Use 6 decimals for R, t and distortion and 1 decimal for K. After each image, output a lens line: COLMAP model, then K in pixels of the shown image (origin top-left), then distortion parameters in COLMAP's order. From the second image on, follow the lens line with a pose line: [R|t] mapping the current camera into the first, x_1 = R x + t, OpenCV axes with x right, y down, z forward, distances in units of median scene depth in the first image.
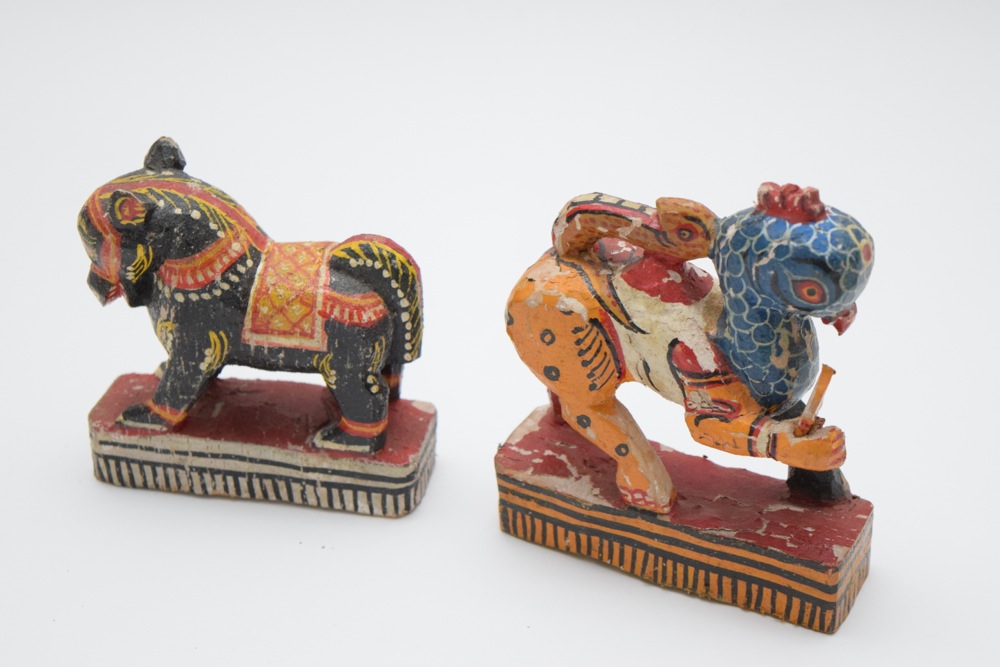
lens RADIAL K [[2204.5, 0, 500.0], [0, 2204.5, 333.5], [0, 0, 1]] dist [0.036123, 0.179891]
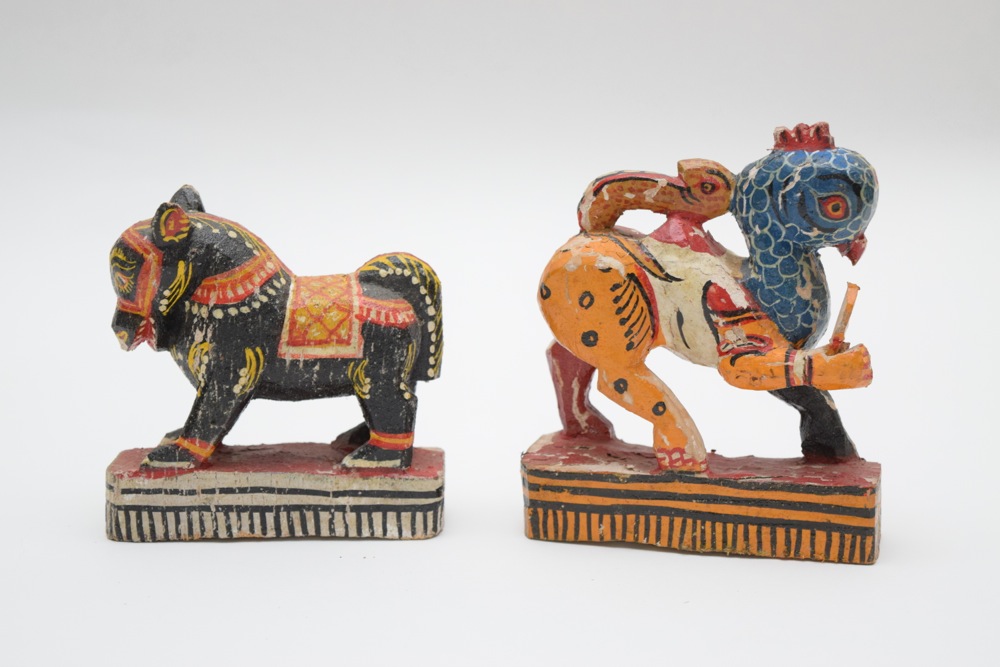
lens RADIAL K [[2204.5, 0, 500.0], [0, 2204.5, 333.5], [0, 0, 1]] dist [0.036123, 0.179891]
pose [[0.974588, -0.034415, 0.221347, -0.248175], [0.108809, 0.936455, -0.333486, 0.356589], [-0.195804, 0.349096, 0.916402, 0.022766]]
